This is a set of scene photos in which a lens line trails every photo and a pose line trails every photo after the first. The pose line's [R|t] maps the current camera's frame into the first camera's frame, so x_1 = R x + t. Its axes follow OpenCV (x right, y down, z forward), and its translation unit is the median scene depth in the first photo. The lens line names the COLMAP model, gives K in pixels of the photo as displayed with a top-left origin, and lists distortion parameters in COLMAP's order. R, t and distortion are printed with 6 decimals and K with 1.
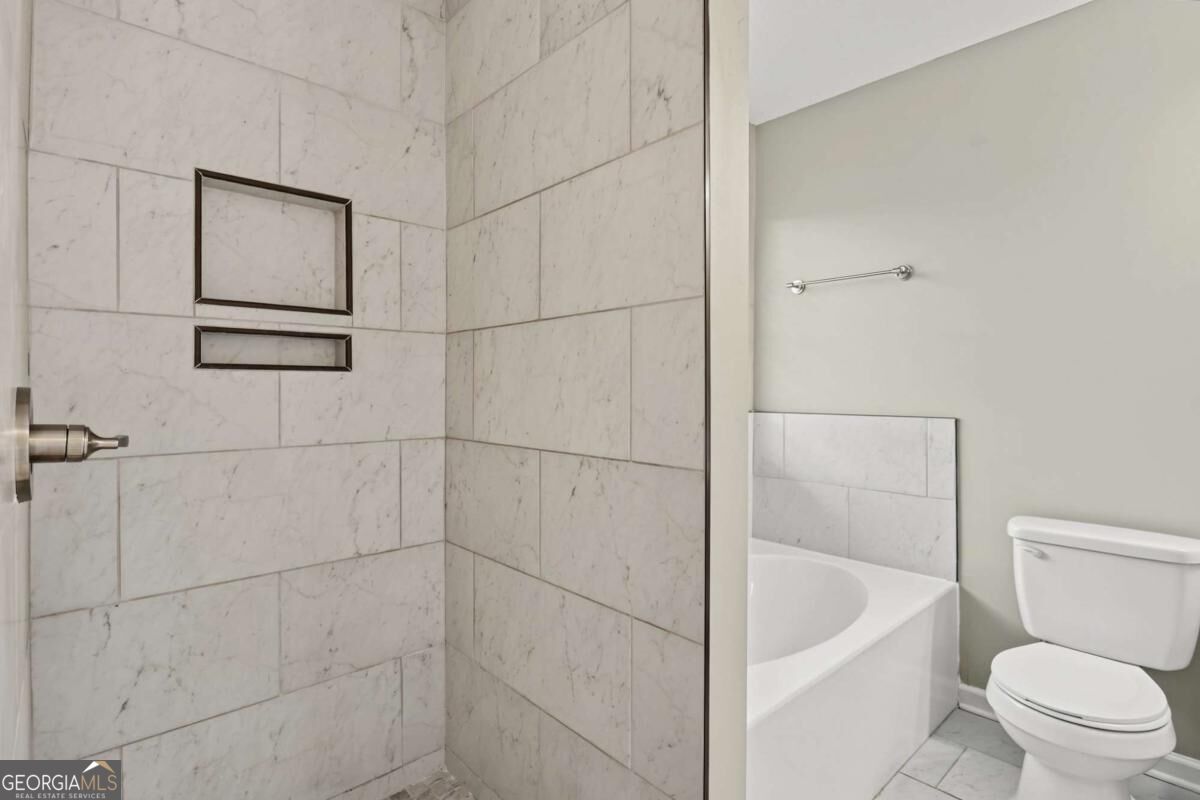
lens RADIAL K [[592.6, 0, 602.0], [0, 592.6, 393.9], [0, 0, 1]] dist [-0.001281, 0.000855]
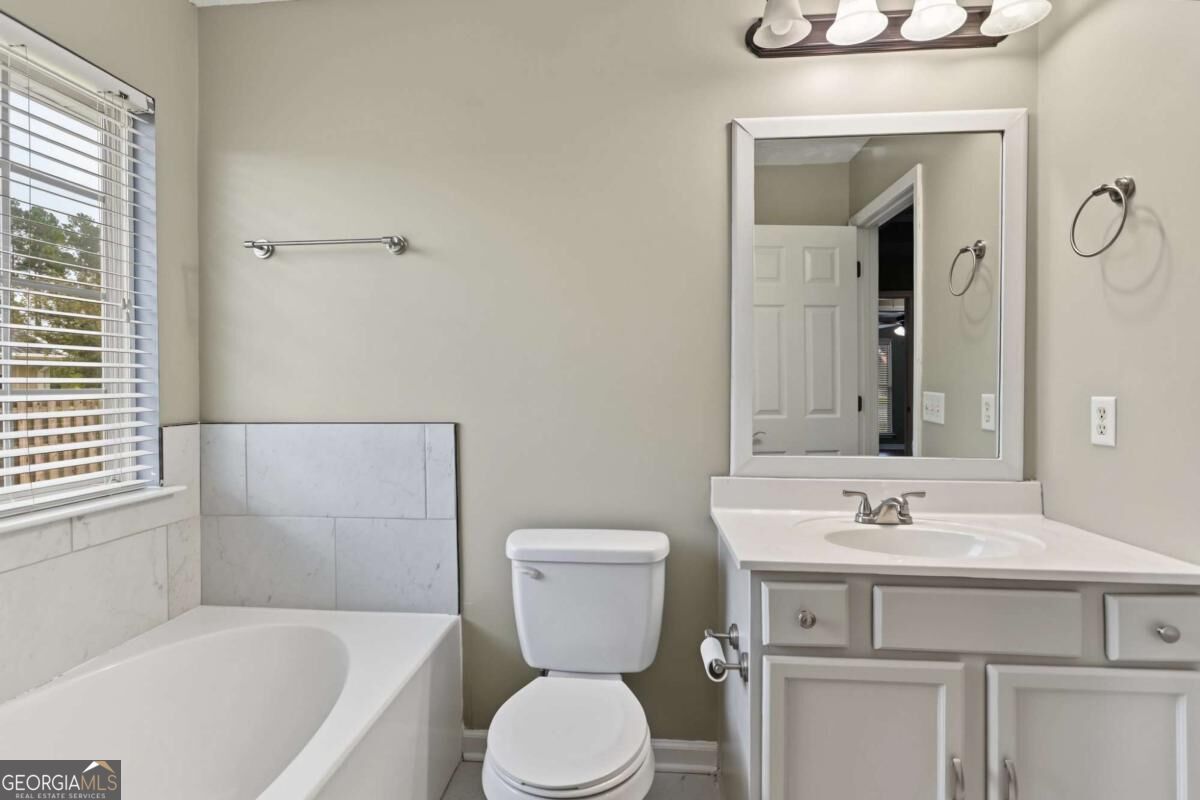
lens RADIAL K [[584.7, 0, 585.1], [0, 584.7, 394.1], [0, 0, 1]] dist [-0.014006, 0.000116]
pose [[0.752206, -0.012062, 0.658817, 0.184098], [0.010988, 0.999923, 0.005761, -0.003394], [-0.658836, 0.002906, 0.752281, 0.244212]]
